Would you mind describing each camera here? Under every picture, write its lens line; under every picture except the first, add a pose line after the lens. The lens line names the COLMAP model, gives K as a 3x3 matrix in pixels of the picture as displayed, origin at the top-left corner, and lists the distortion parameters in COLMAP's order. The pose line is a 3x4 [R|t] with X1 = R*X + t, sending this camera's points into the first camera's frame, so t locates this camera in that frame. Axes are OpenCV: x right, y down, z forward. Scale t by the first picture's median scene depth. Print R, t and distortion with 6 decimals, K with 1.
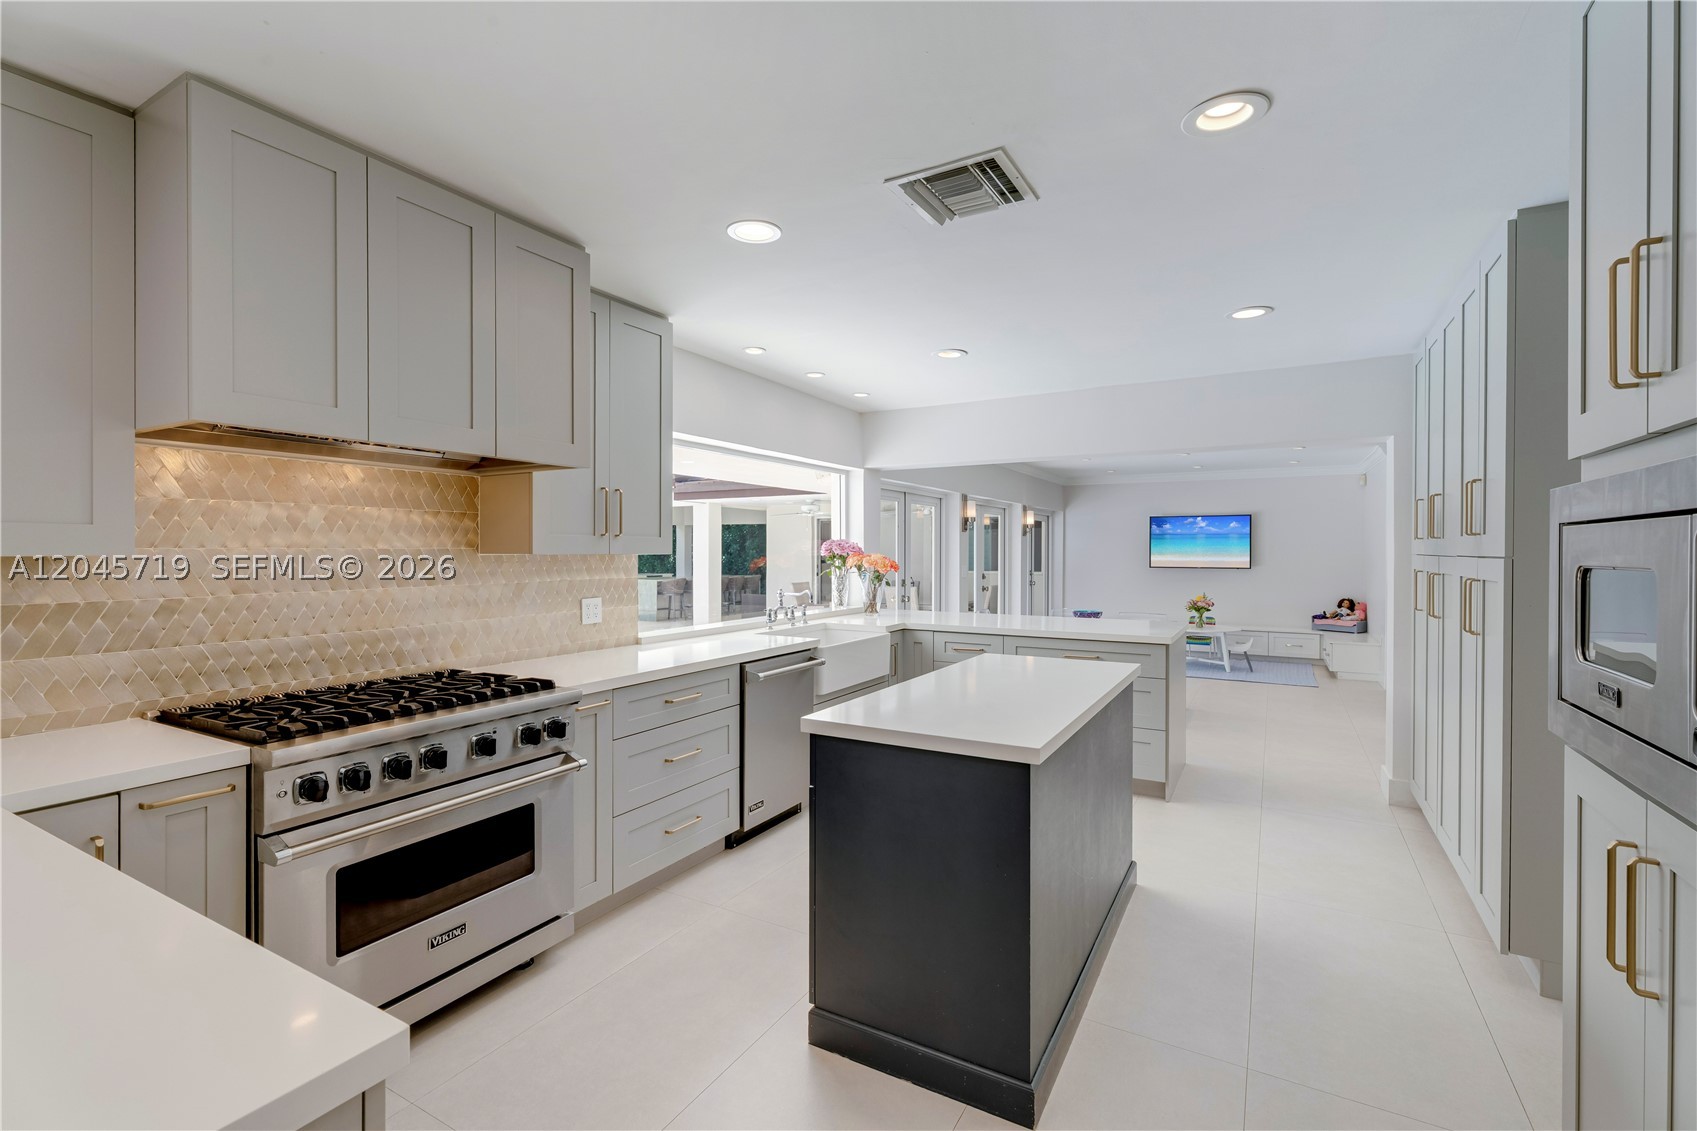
lens RADIAL K [[748.3, 0, 842.0], [0, 748.3, 564.1], [0, 0, 1]] dist [0.003415, 0.002130]
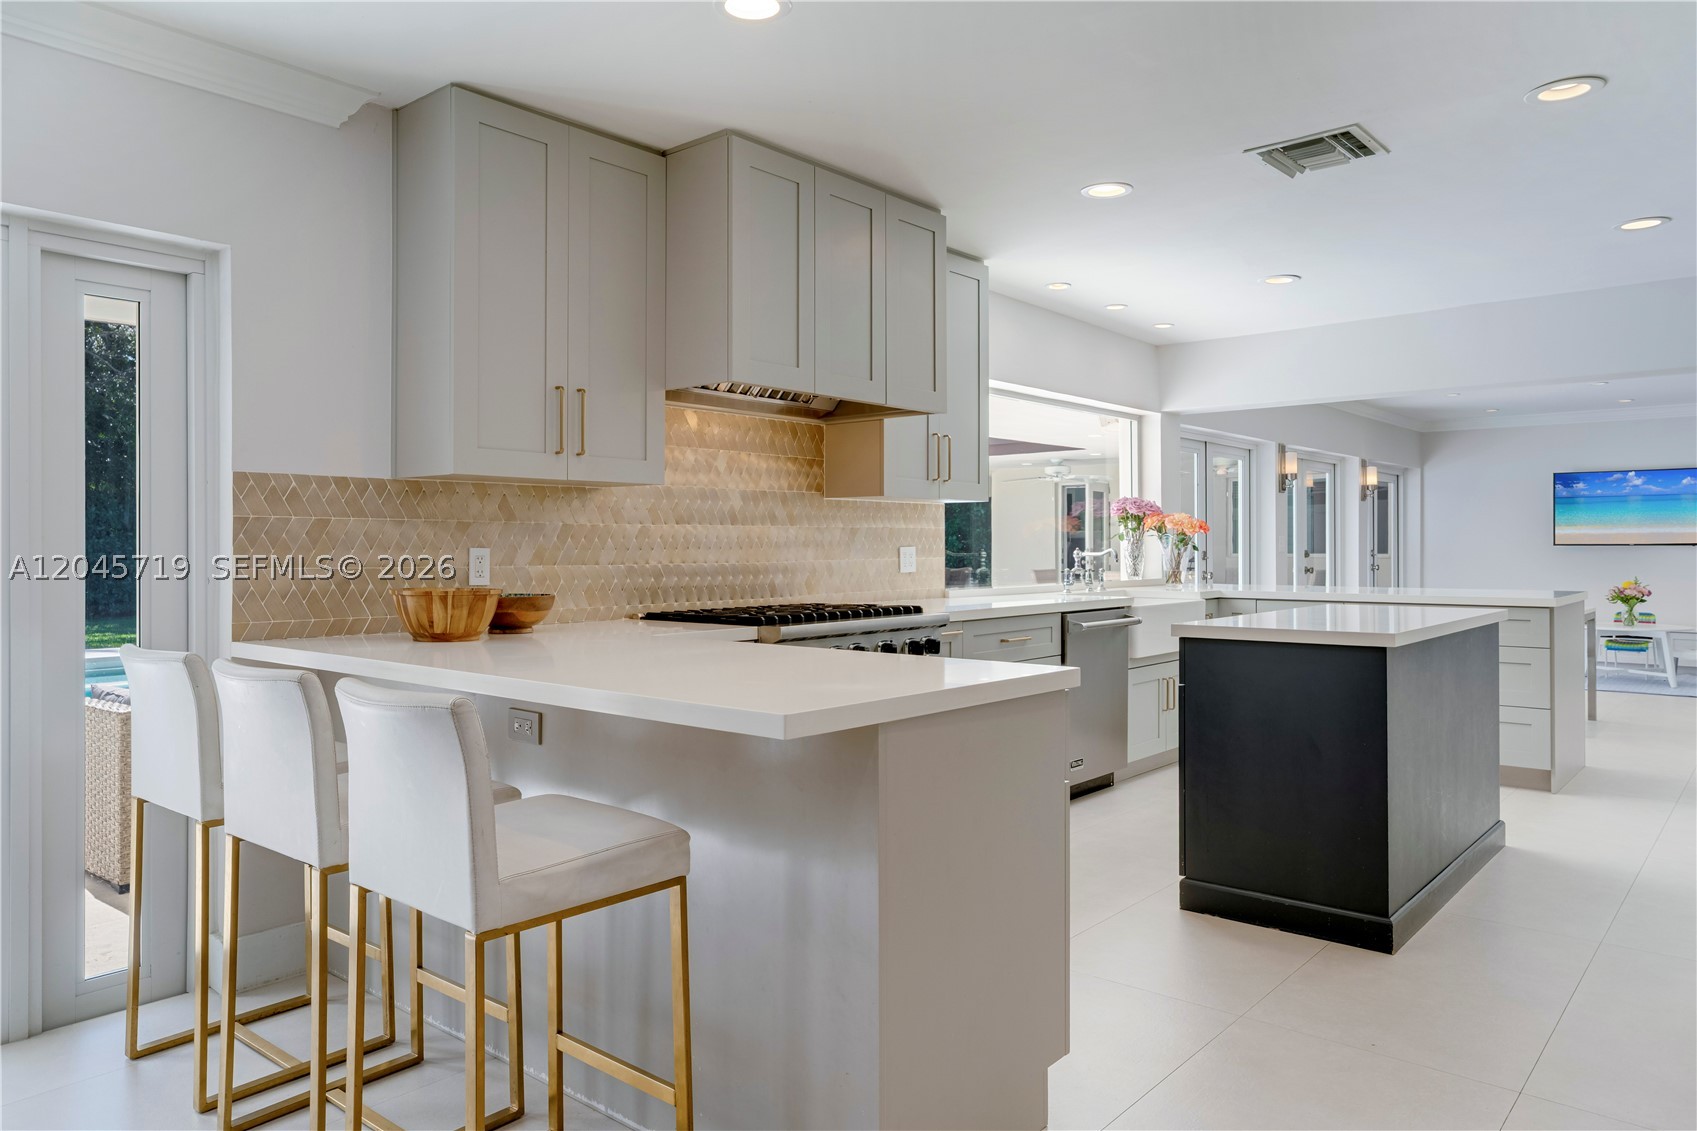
lens RADIAL K [[1152.9, 0, 852.2], [0, 1152.9, 553.1], [0, 0, 1]] dist [0.011376, 0.013828]
pose [[0.985292, -0.003256, -0.170846, -0.143307], [0.000799, 0.999895, -0.014446, 0.074463], [0.170876, 0.014097, 0.985192, -0.507864]]
